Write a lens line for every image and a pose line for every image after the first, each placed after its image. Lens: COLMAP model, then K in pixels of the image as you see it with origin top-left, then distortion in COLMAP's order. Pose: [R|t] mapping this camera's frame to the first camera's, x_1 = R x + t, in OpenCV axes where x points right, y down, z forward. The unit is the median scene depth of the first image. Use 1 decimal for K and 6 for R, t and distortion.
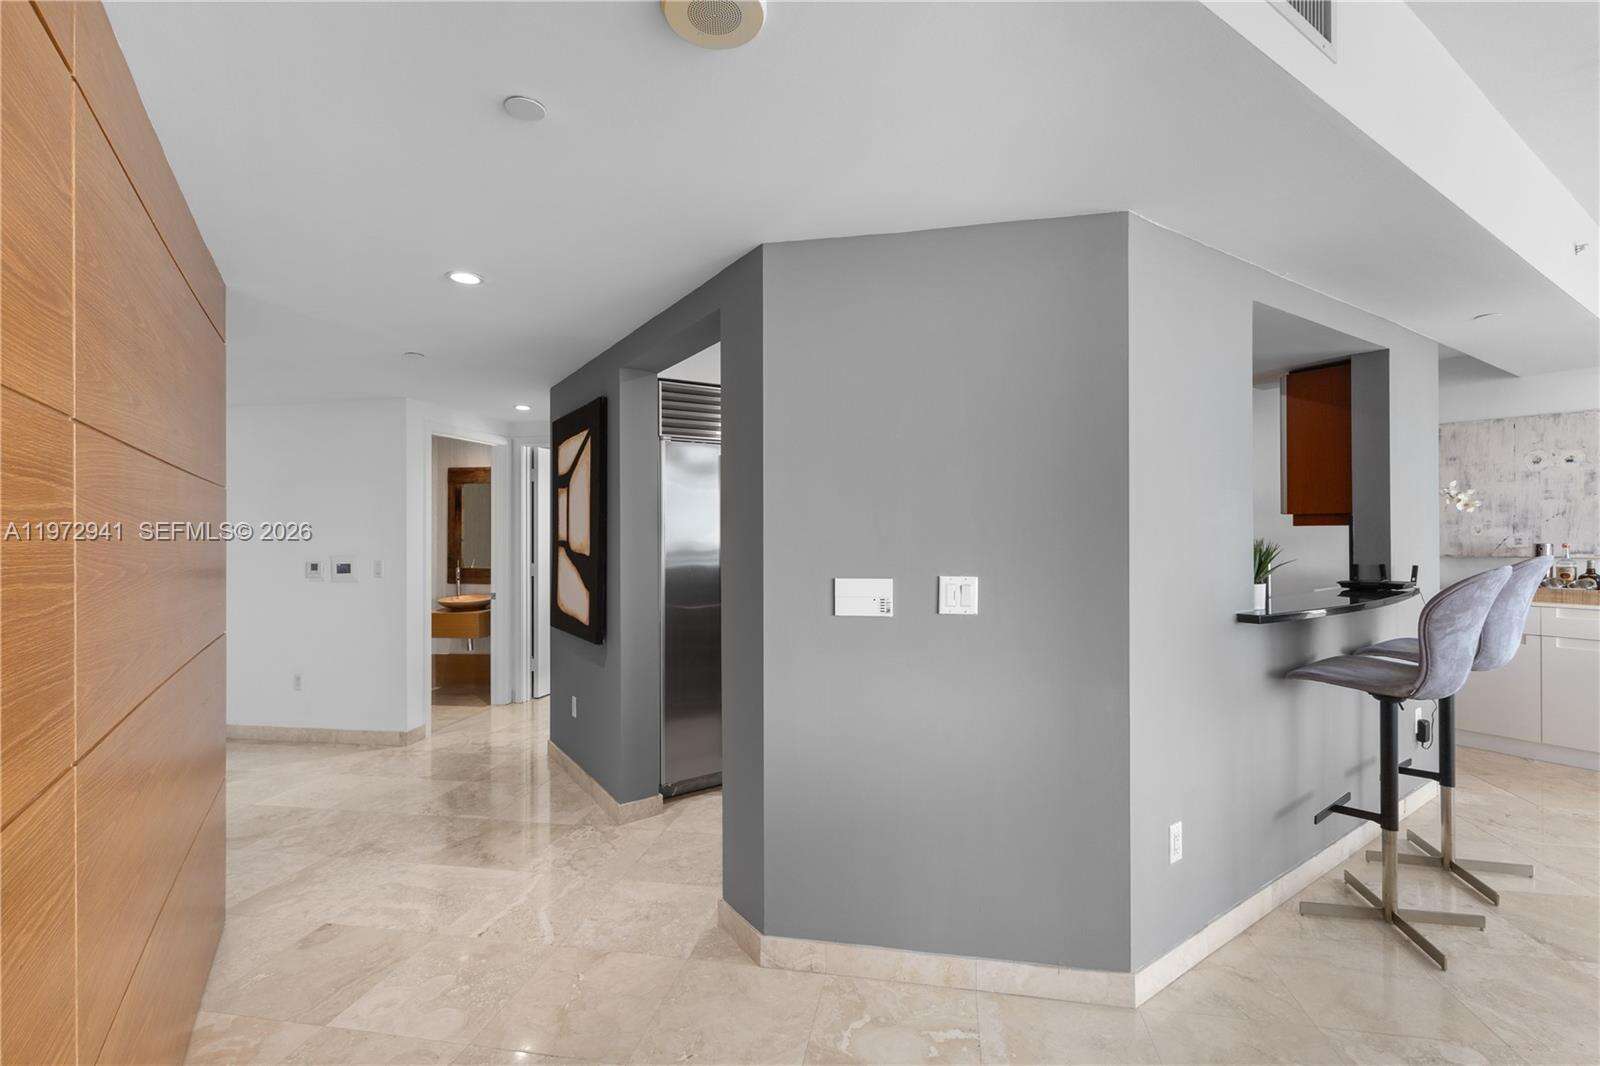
lens RADIAL K [[697.8, 0, 800.0], [0, 697.8, 533.0], [0, 0, 1]] dist [0.000041, 0.000003]
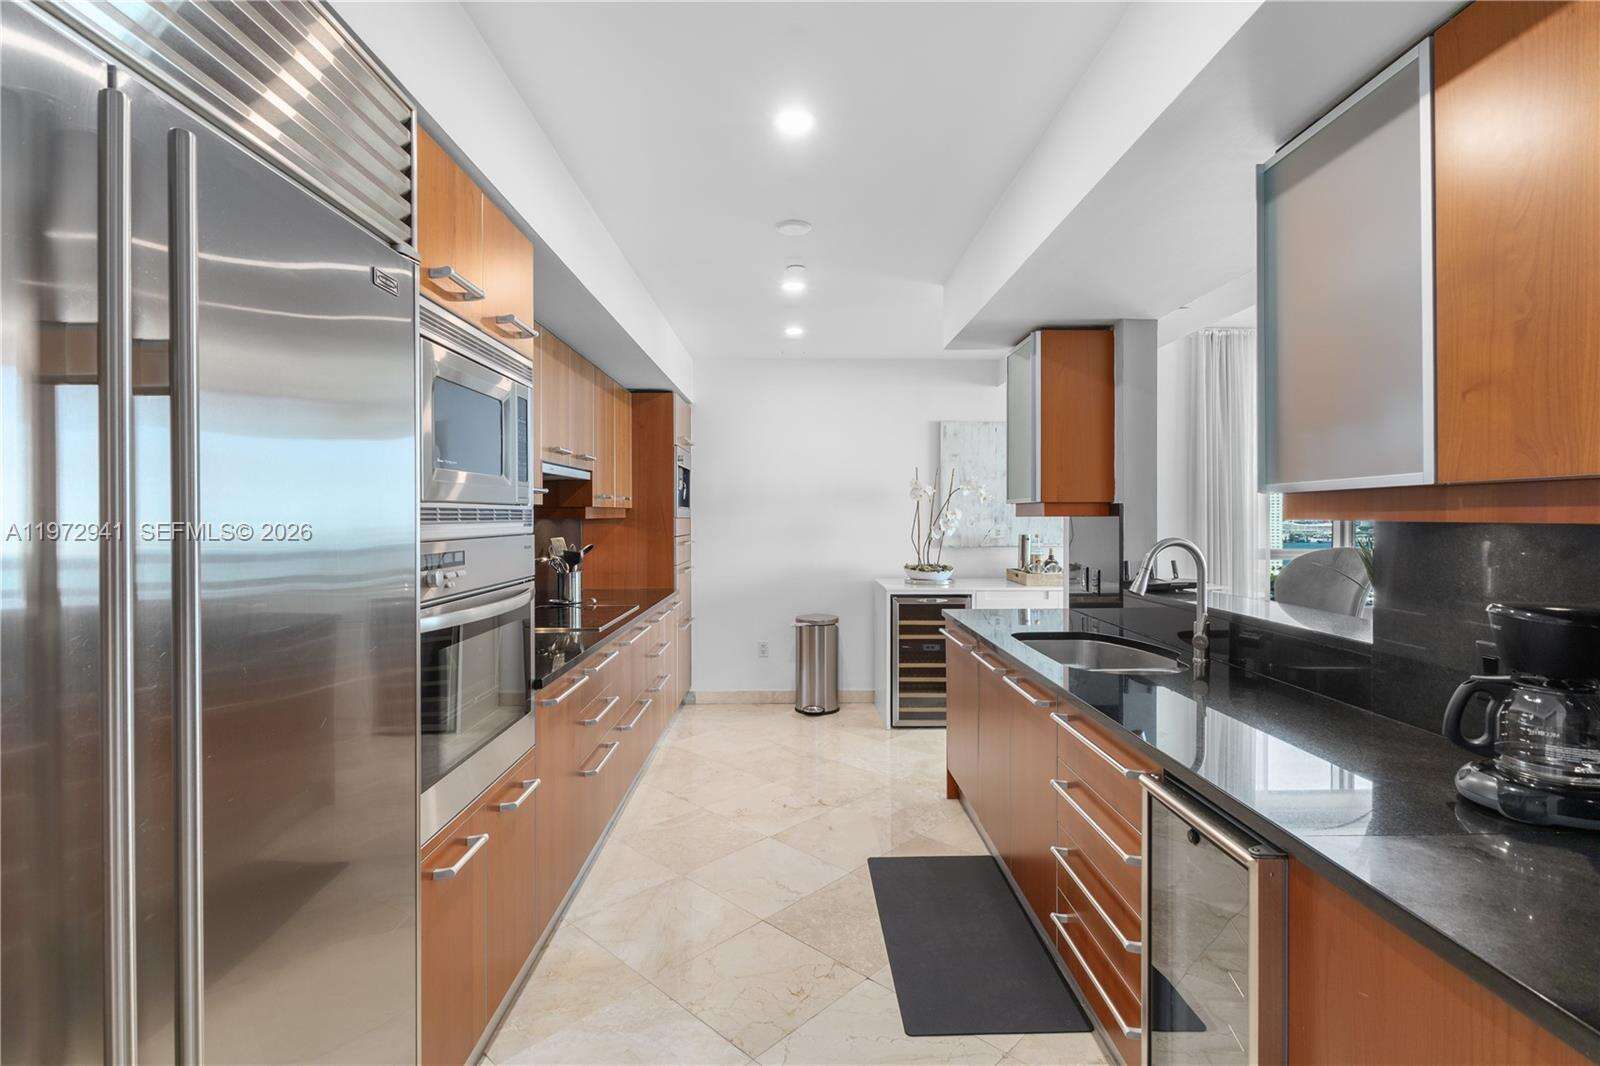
lens RADIAL K [[740.2, 0, 800.0], [0, 740.2, 533.0], [0, 0, 1]] dist [-0.000052, -0.000006]
pose [[0.548697, -0.006752, 0.835994, -0.166001], [-0.001001, 0.999961, 0.008734, 0.002950], [-0.836021, -0.005629, 0.548669, 0.715771]]
